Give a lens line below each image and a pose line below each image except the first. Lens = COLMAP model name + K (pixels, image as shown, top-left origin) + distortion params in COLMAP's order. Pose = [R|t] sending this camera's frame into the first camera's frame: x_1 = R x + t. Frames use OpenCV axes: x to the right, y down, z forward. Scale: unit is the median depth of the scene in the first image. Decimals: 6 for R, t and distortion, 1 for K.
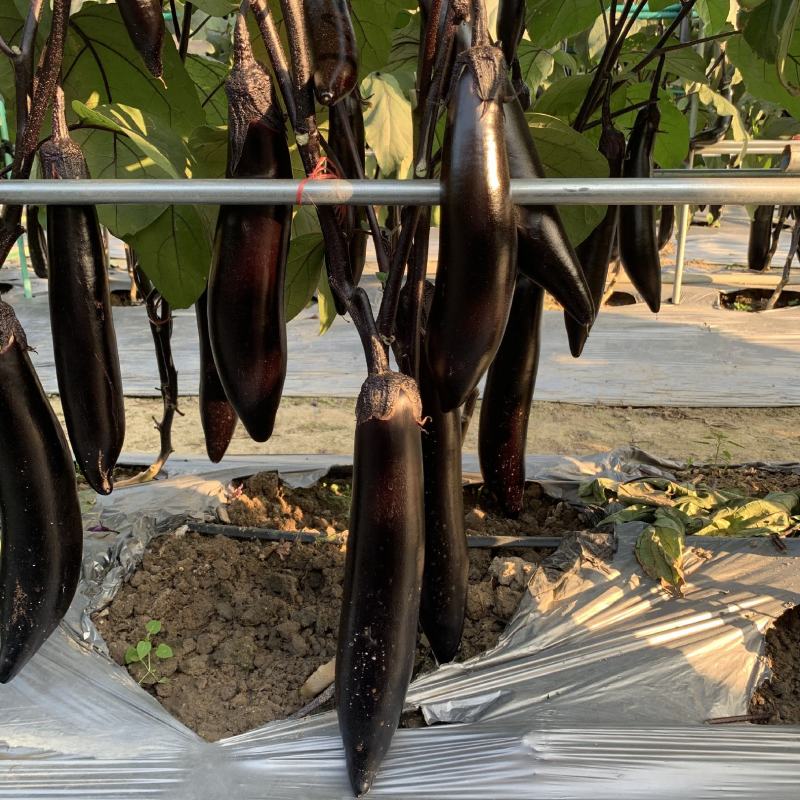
lens RADIAL K [[797.3, 0, 400.0], [0, 797.3, 400.0], [0, 0, 1]] dist [0.006852, -0.035232]
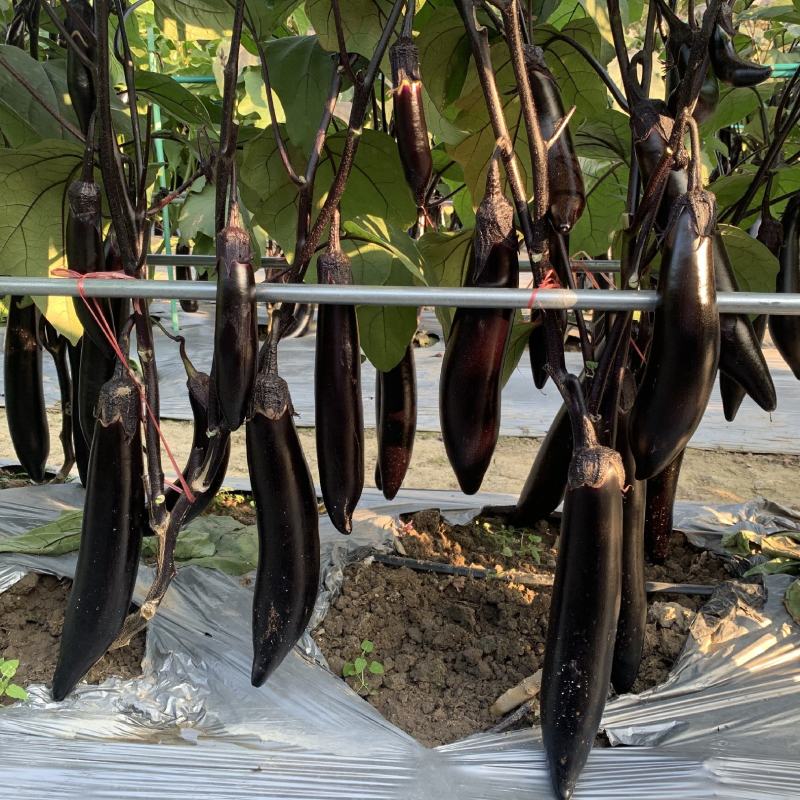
lens RADIAL K [[797.3, 0, 400.0], [0, 797.3, 400.0], [0, 0, 1]] dist [0.006852, -0.035232]
pose [[0.994558, 0.030123, -0.099738, -0.150658], [-0.032587, 0.999200, -0.023175, -0.053344], [0.098960, 0.026299, 0.994744, -0.176096]]
